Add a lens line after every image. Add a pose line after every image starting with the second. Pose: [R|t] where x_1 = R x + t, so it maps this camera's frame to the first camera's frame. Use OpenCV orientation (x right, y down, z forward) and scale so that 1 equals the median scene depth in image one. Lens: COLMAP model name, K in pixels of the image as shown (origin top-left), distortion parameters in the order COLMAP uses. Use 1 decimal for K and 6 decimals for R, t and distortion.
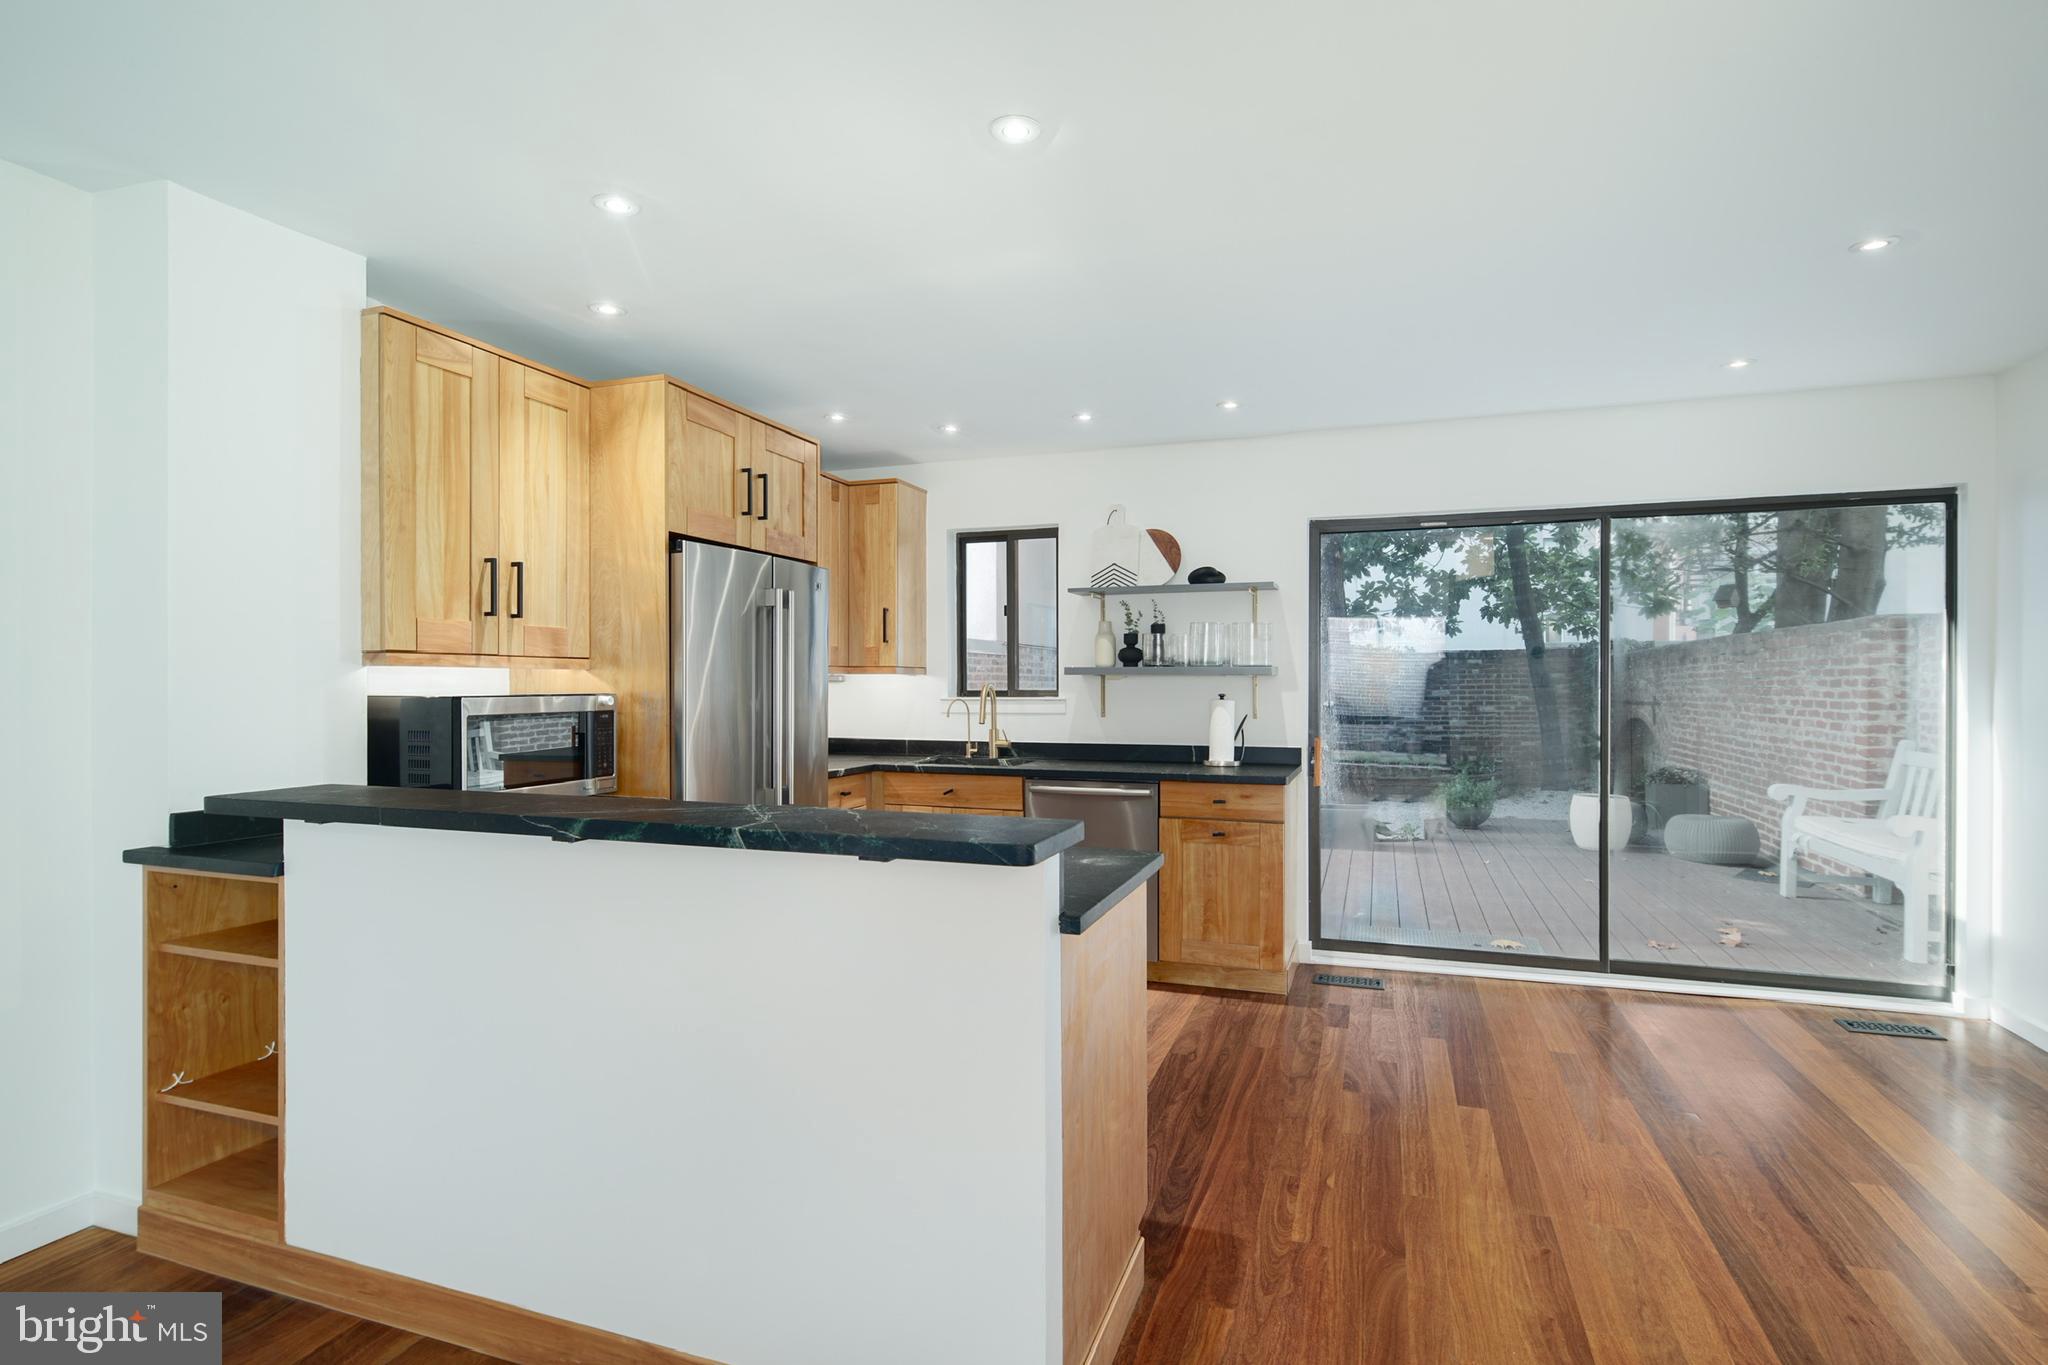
lens RADIAL K [[998.9, 0, 1017.7], [0, 998.9, 690.1], [0, 0, 1]] dist [0.006494, 0.000936]
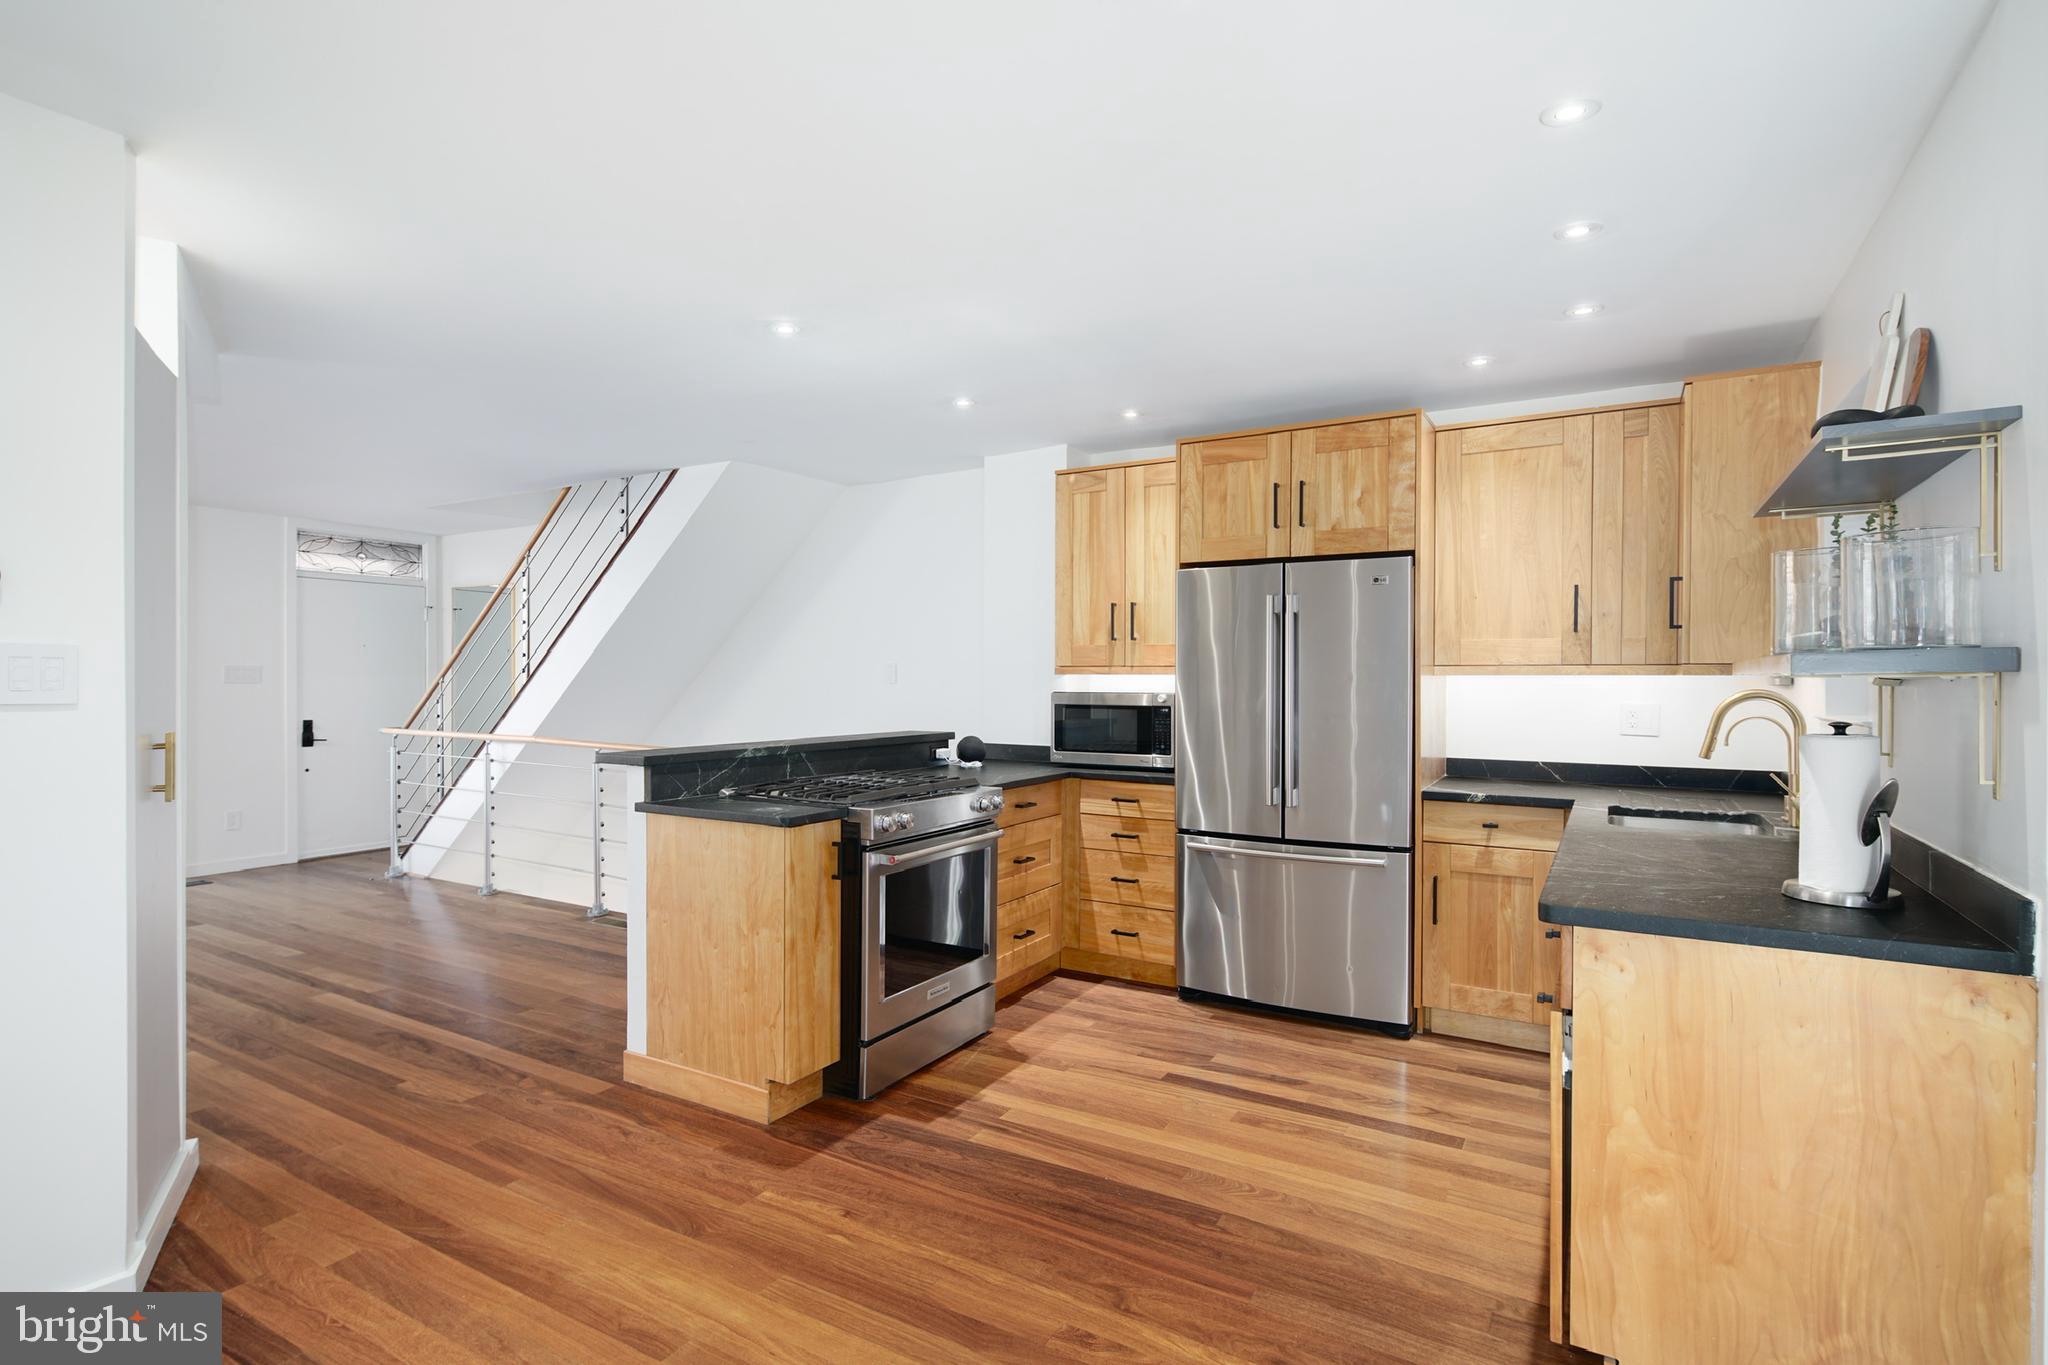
lens RADIAL K [[998.9, 0, 1012.5], [0, 998.9, 685.1], [0, 0, 1]] dist [0.006494, 0.000936]
pose [[-0.189813, 0.002084, -0.981818, 0.658938], [-0.011123, 0.999929, 0.004272, -0.007465], [0.981757, 0.011731, -0.189776, 0.744272]]
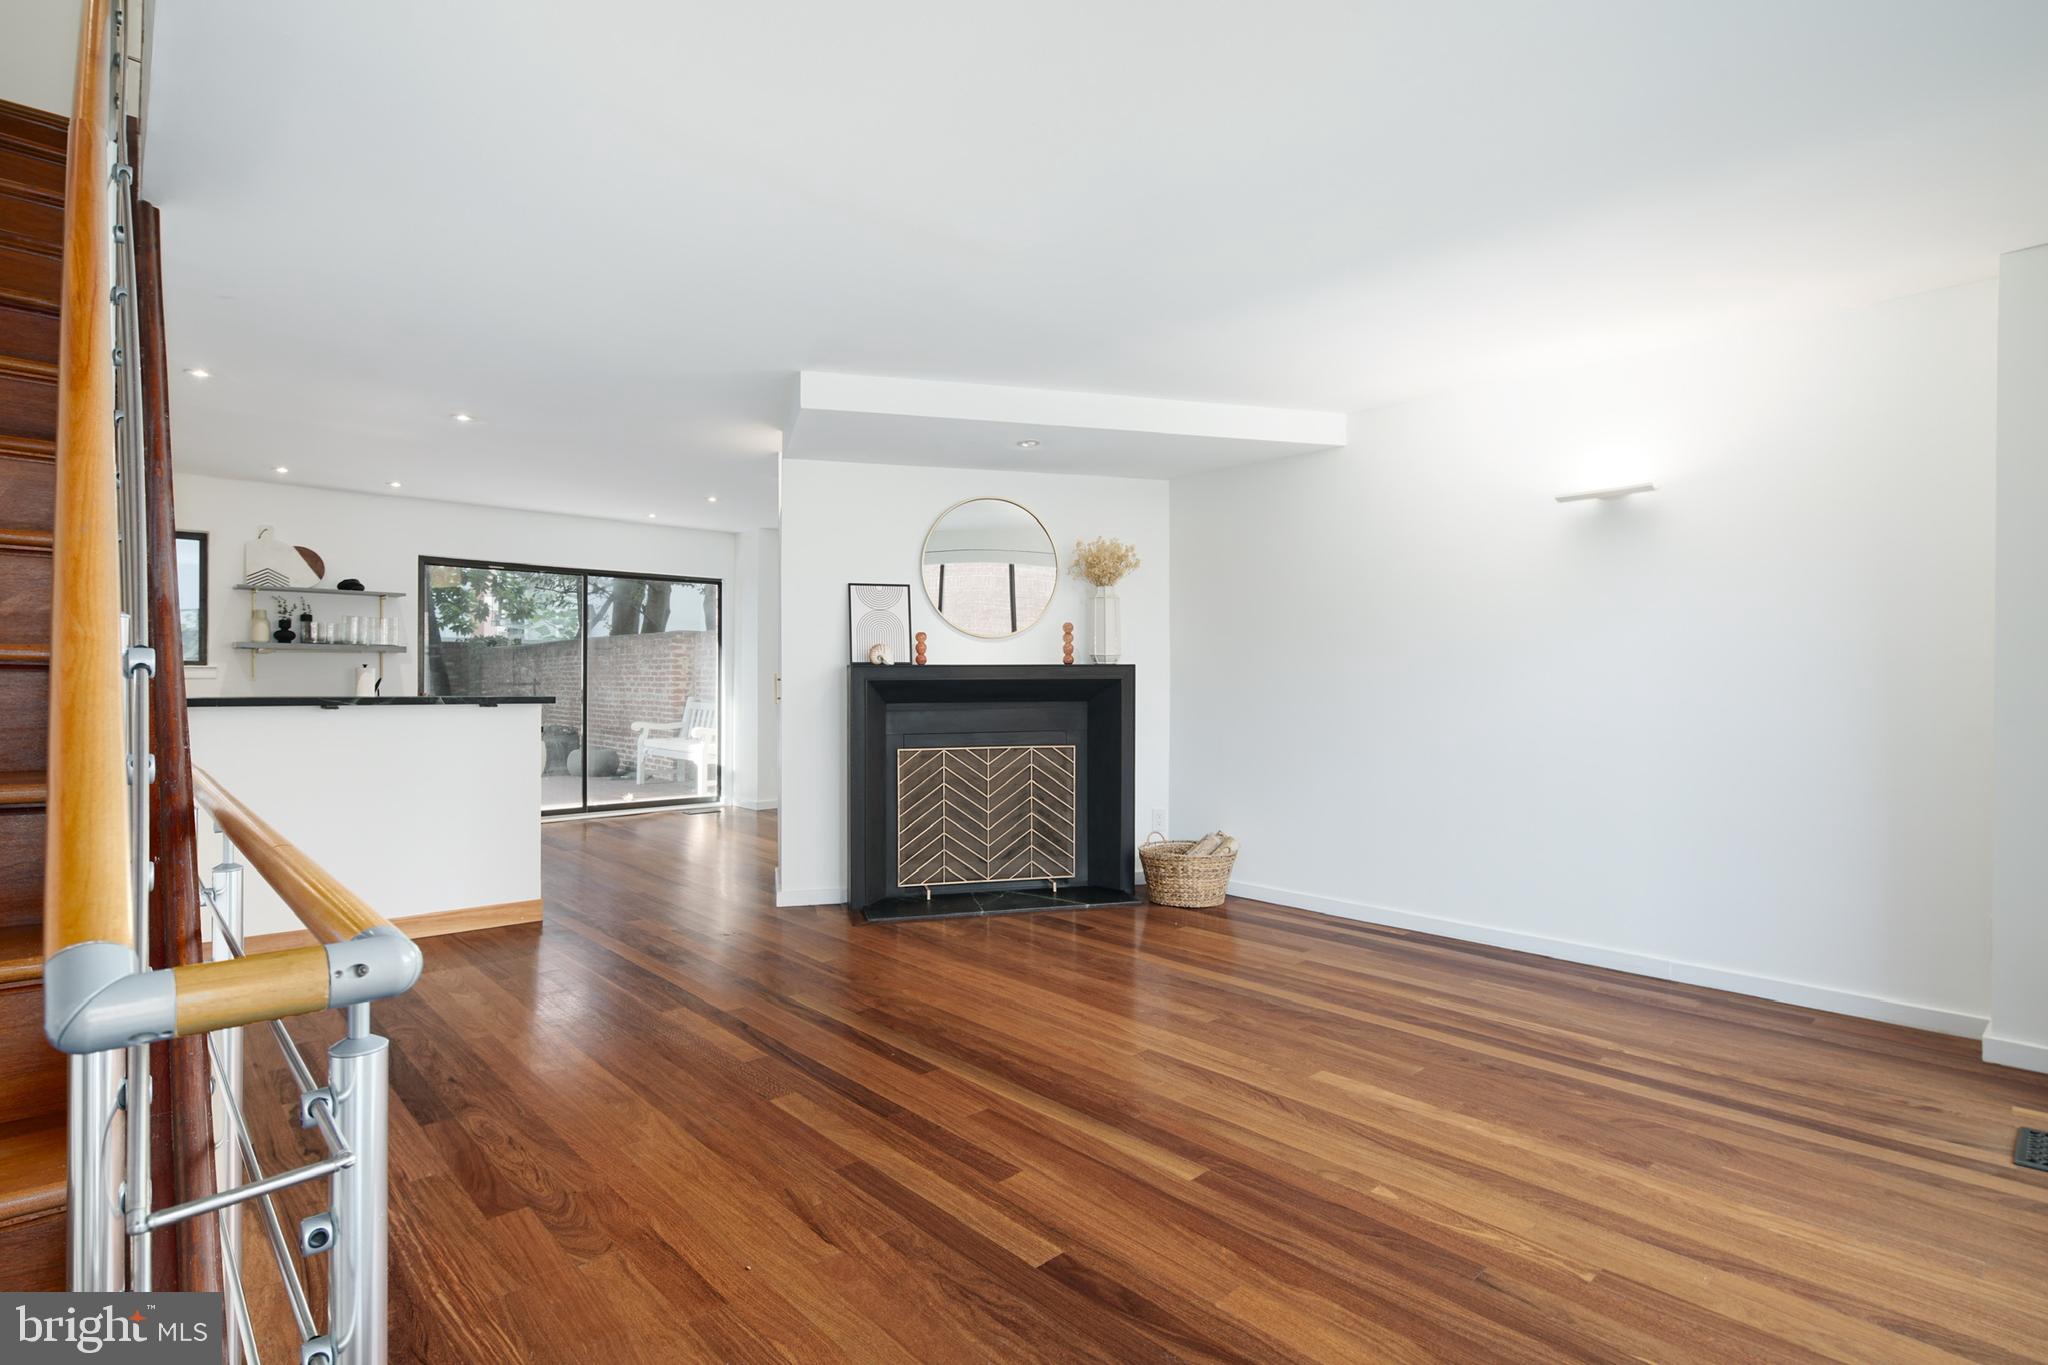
lens RADIAL K [[998.9, 0, 1028.8], [0, 998.9, 688.8], [0, 0, 1]] dist [0.006494, 0.000936]
pose [[0.452507, -0.004847, 0.891748, -0.684371], [0.003368, 0.999987, 0.003726, 0.038665], [-0.891754, 0.001317, 0.452518, -0.576081]]
